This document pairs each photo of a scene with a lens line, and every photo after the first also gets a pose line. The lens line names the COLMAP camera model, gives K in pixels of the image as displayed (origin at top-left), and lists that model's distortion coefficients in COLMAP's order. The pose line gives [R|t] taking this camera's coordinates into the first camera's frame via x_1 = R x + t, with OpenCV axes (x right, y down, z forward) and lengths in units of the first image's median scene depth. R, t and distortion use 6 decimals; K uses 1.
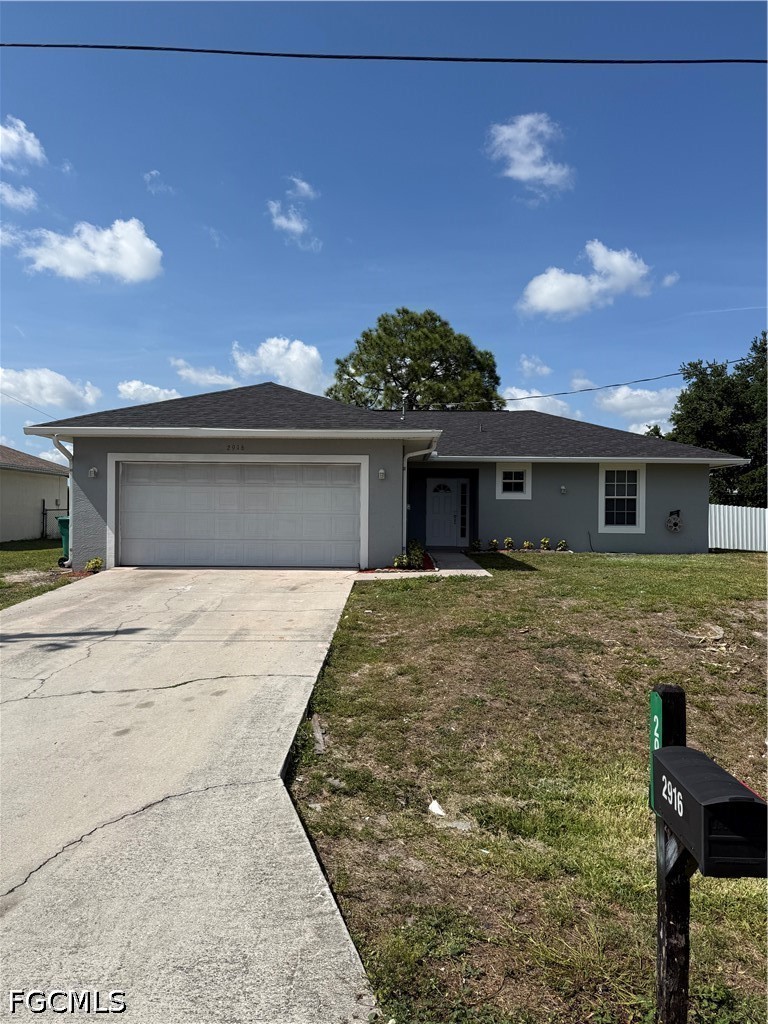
lens RADIAL K [[729.8, 0, 384.1], [0, 729.8, 515.7], [0, 0, 1]] dist [0.043091, -0.013844]
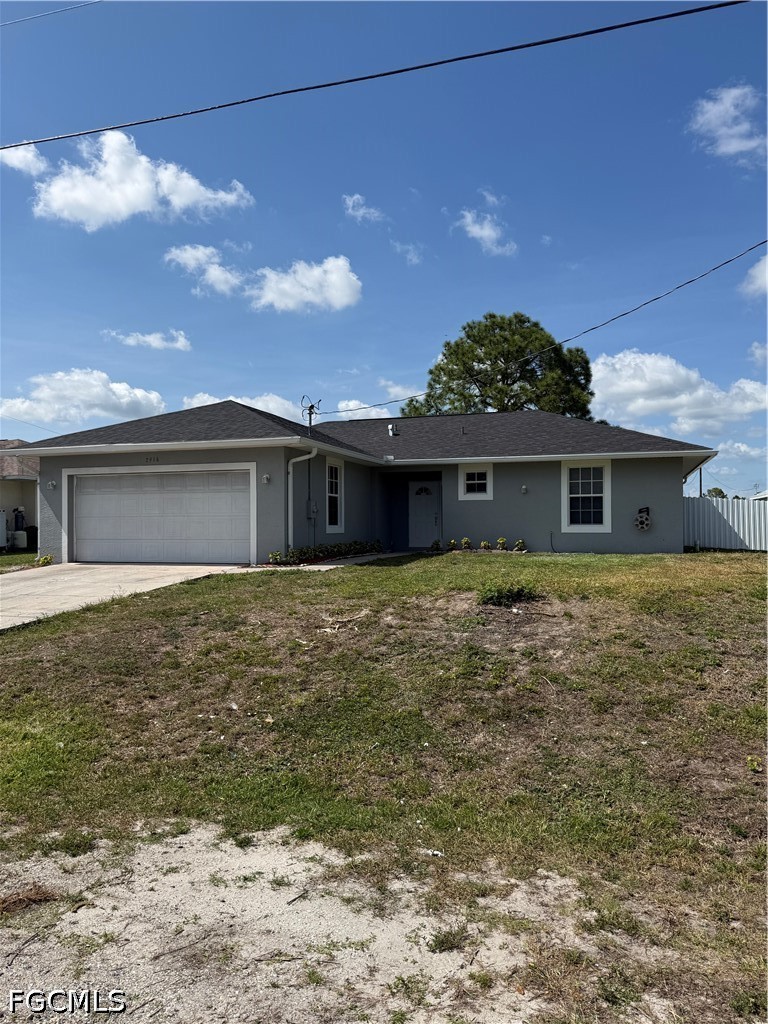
lens RADIAL K [[729.8, 0, 388.4], [0, 729.8, 510.2], [0, 0, 1]] dist [0.043091, -0.013844]
pose [[0.951978, -0.018097, -0.305631, 0.369444], [0.011918, 0.999685, -0.022072, 0.012371], [0.305934, 0.017369, 0.951894, 0.006434]]
